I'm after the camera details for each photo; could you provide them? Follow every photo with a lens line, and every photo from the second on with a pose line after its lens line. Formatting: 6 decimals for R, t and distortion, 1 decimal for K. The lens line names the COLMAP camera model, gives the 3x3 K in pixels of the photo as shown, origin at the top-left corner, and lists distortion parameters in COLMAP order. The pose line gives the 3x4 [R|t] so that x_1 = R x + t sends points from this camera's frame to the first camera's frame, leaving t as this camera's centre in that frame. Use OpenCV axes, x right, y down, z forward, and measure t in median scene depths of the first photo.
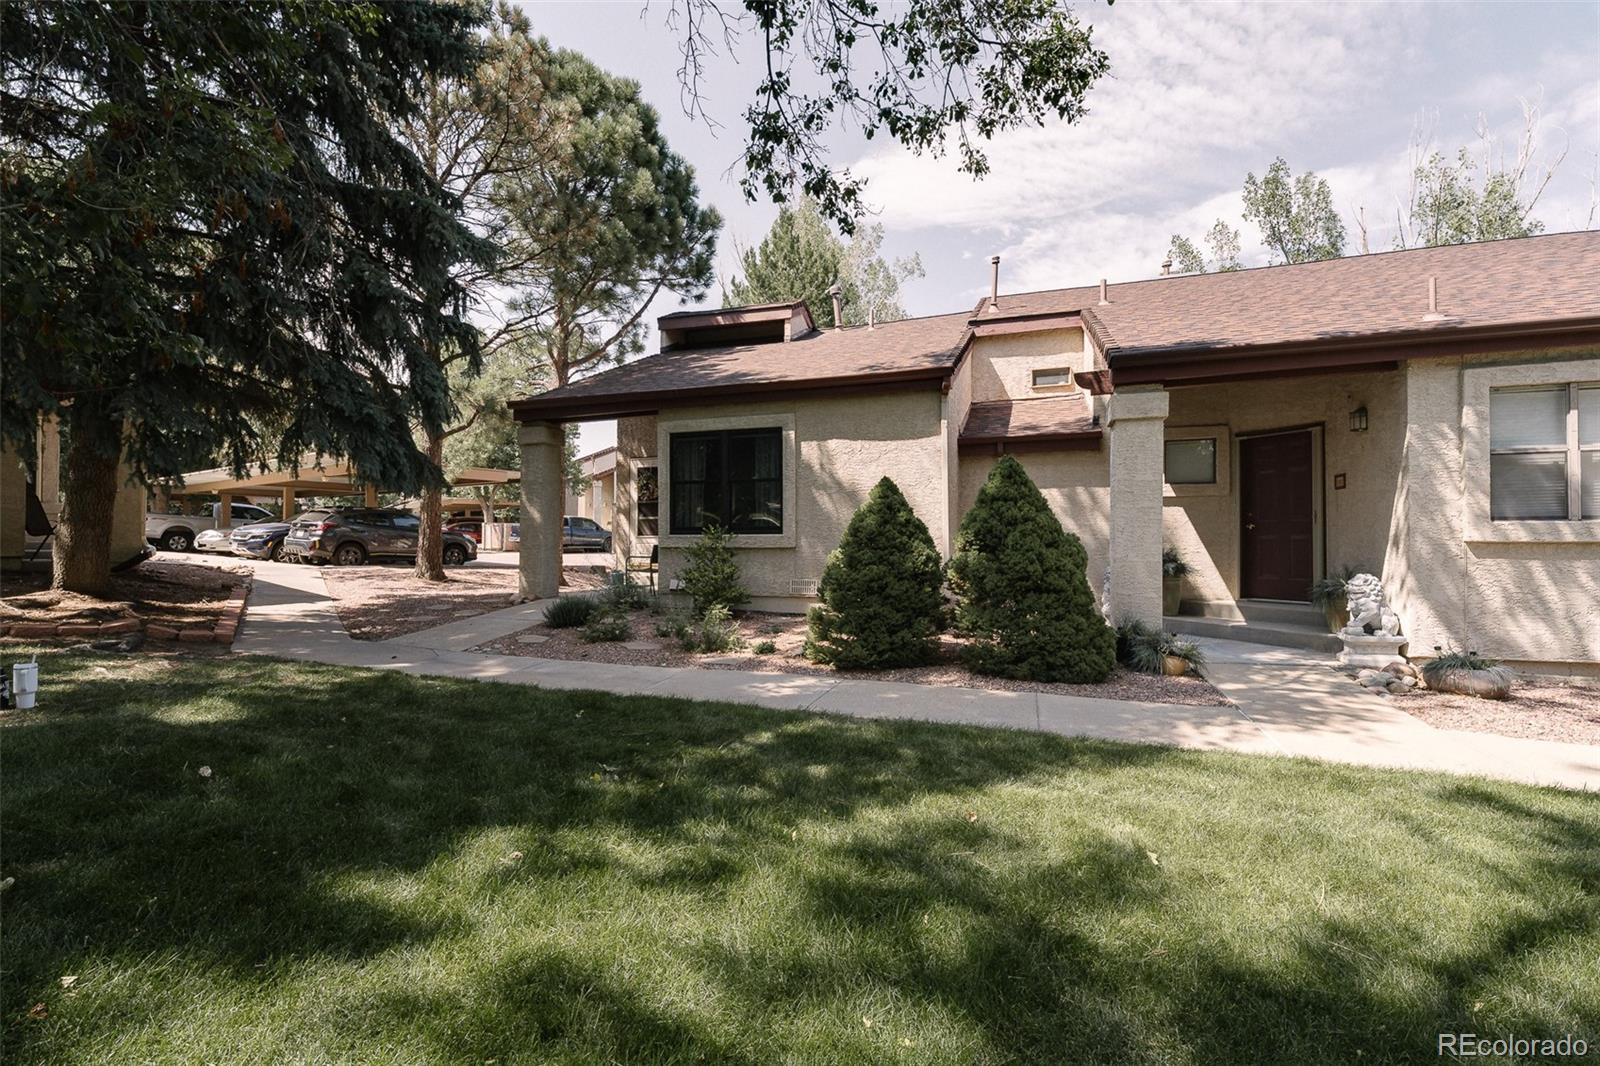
lens RADIAL K [[654.9, 0, 805.5], [0, 654.9, 534.1], [0, 0, 1]] dist [-0.002157, -0.000379]
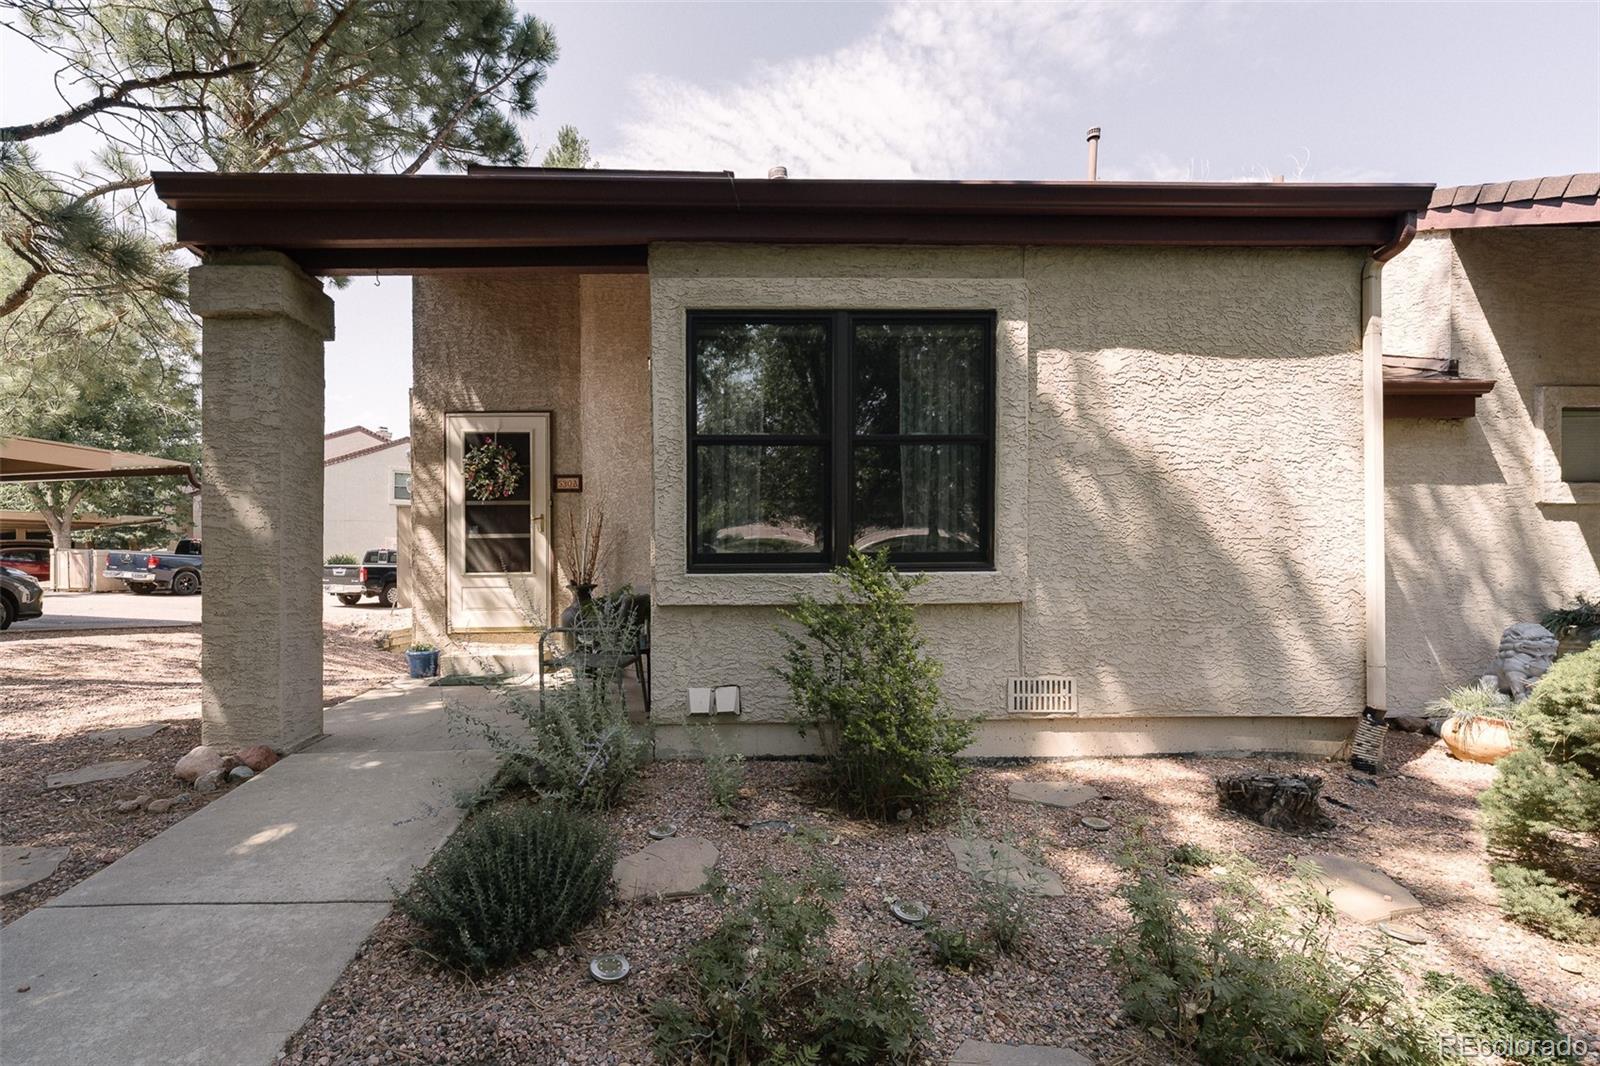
lens RADIAL K [[654.9, 0, 724.6], [0, 654.9, 575.1], [0, 0, 1]] dist [-0.002157, -0.000379]
pose [[0.941244, -0.008217, 0.337628, -0.239050], [0.002408, 0.999842, 0.017622, -0.003373], [-0.337719, -0.015774, 0.941115, 0.473075]]
